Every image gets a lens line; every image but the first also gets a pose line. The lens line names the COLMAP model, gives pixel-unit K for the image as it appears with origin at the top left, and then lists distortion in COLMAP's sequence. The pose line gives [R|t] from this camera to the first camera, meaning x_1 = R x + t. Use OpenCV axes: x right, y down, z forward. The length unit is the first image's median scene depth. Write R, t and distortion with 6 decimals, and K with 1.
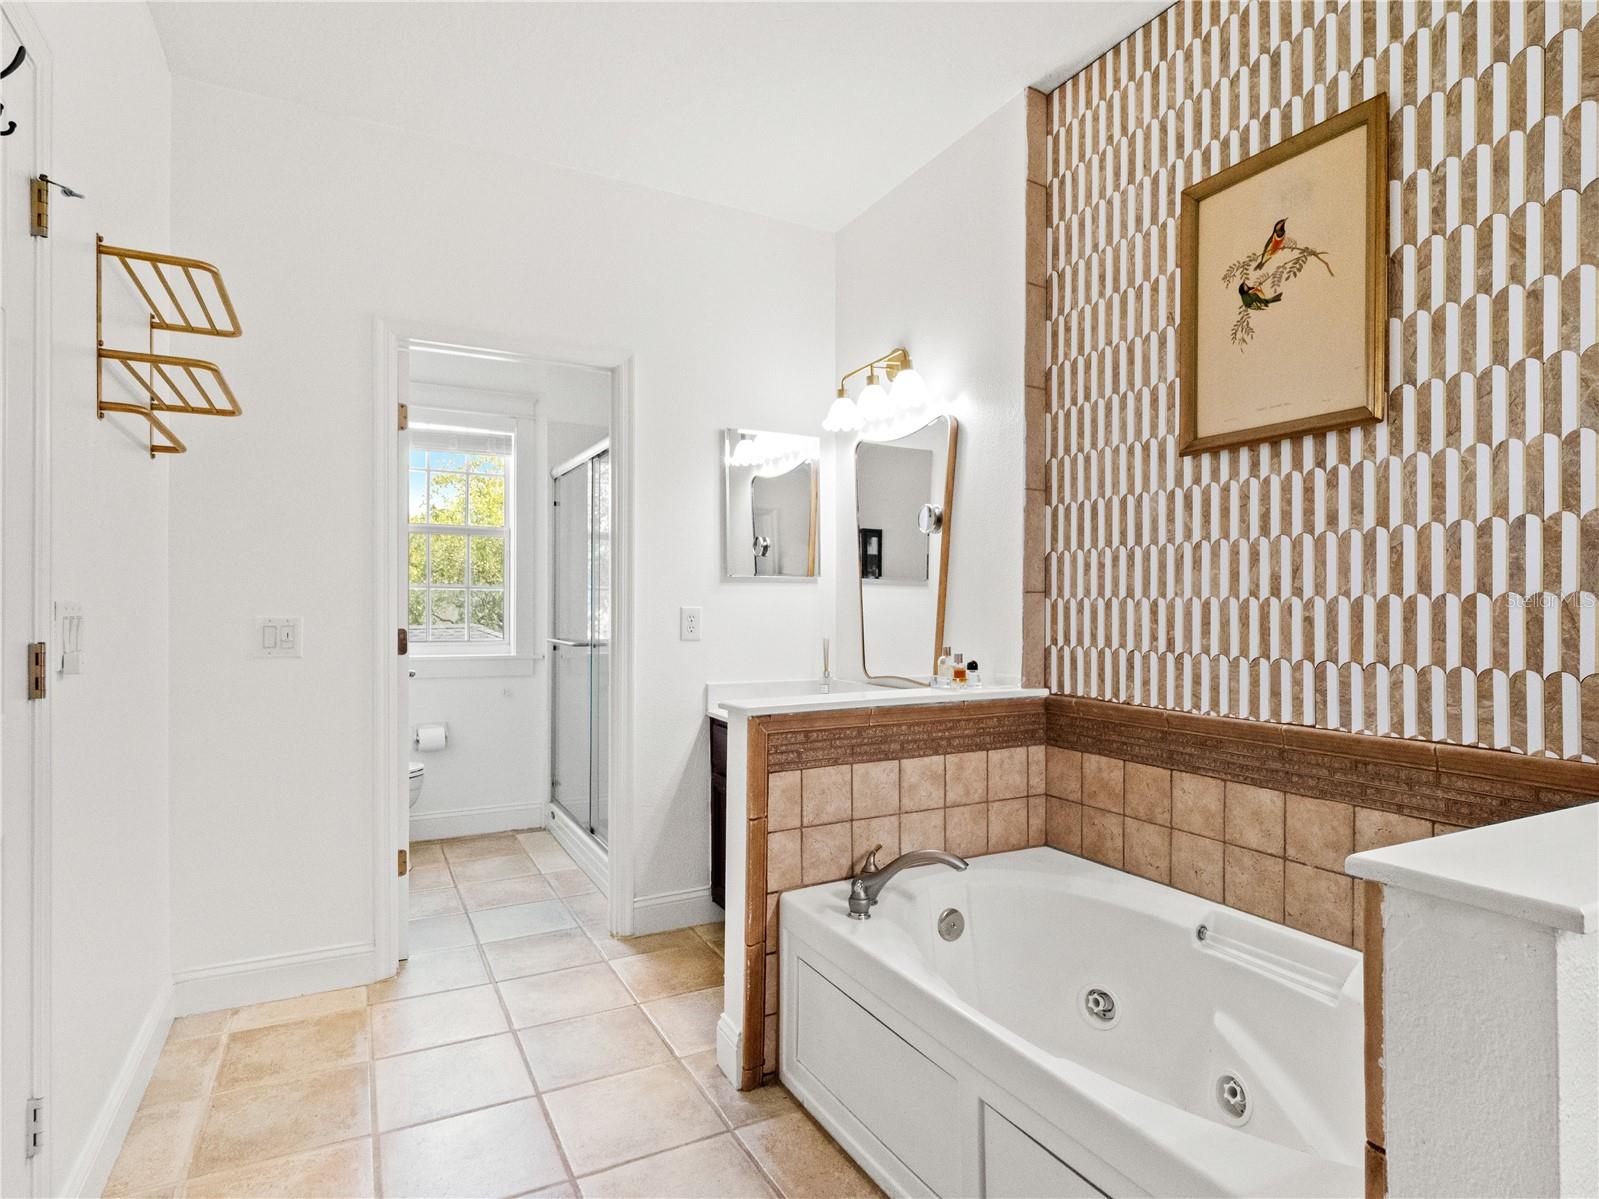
lens RADIAL K [[824.8, 0, 789.9], [0, 824.8, 607.7], [0, 0, 1]] dist [-0.000196, -0.001051]
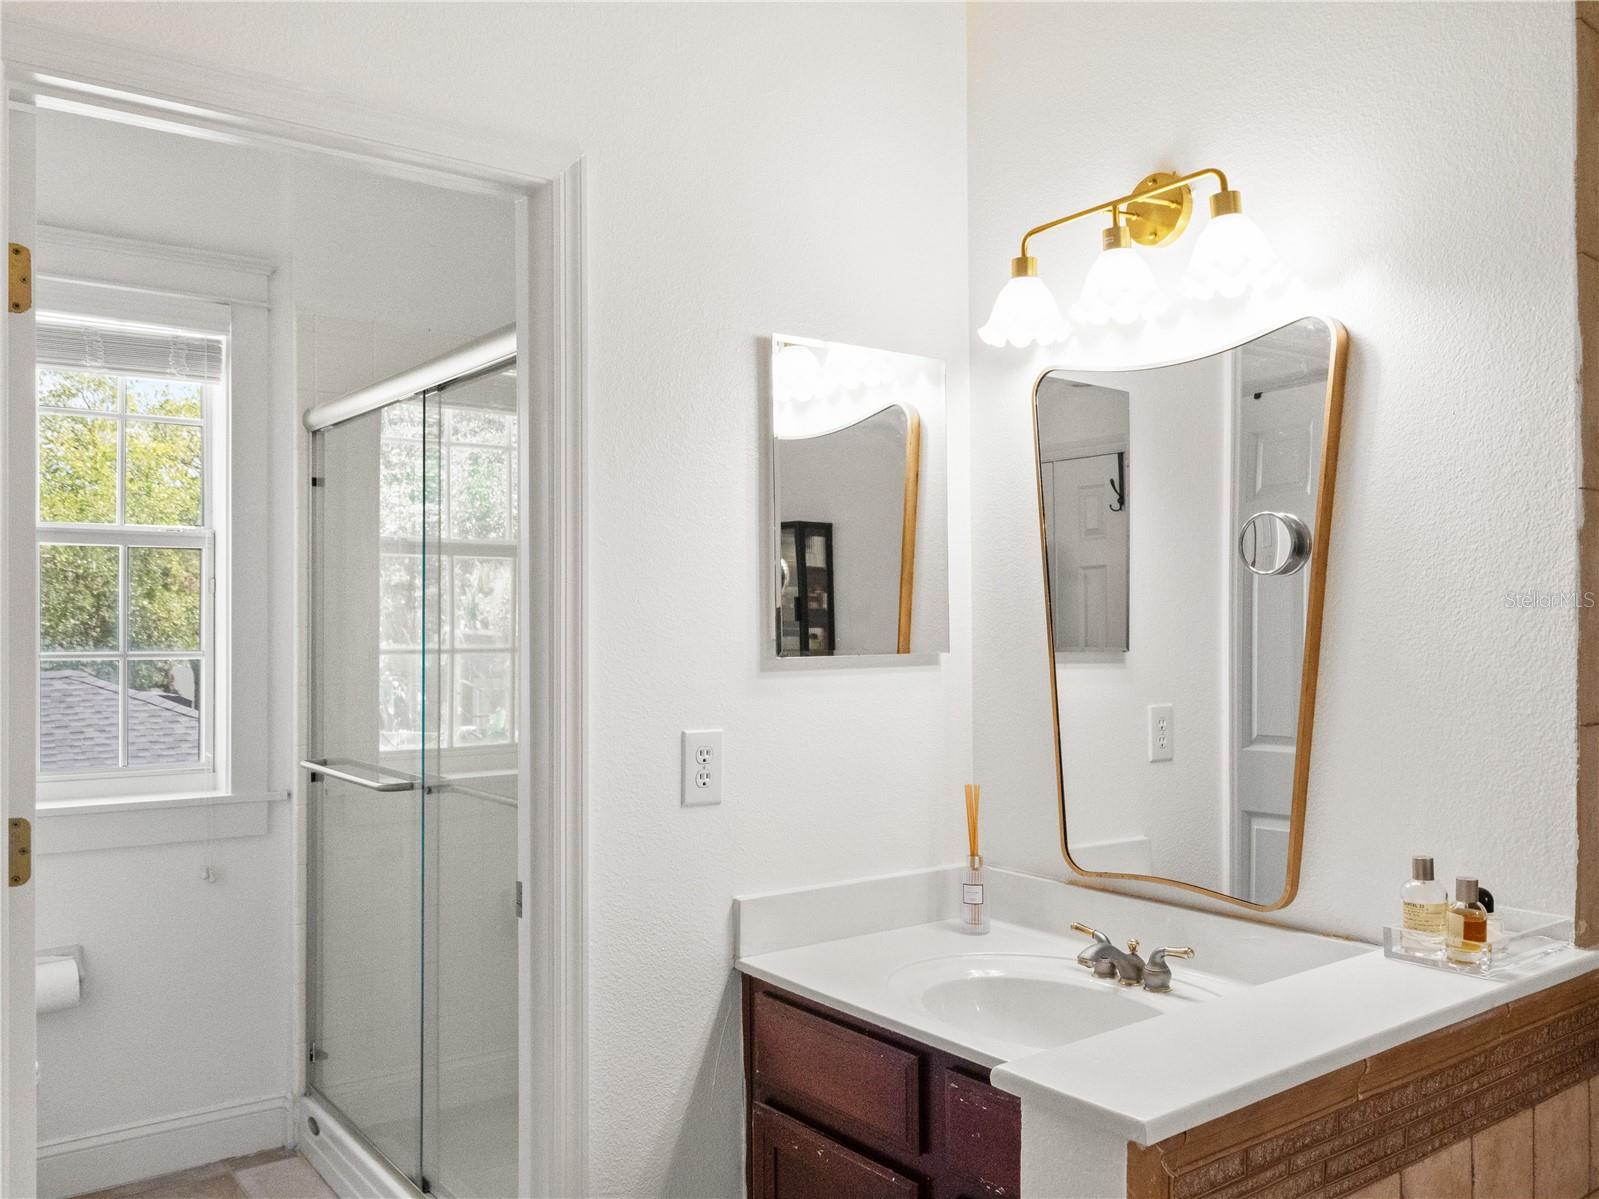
lens RADIAL K [[1281.7, 0, 800.9], [0, 1281.7, 620.1], [0, 0, 1]] dist [0.002171, -0.001134]
pose [[0.987743, -0.004726, 0.156018, -0.167902], [0.005808, 0.999962, -0.006479, -0.053413], [-0.155981, 0.007306, 0.987733, 0.290273]]
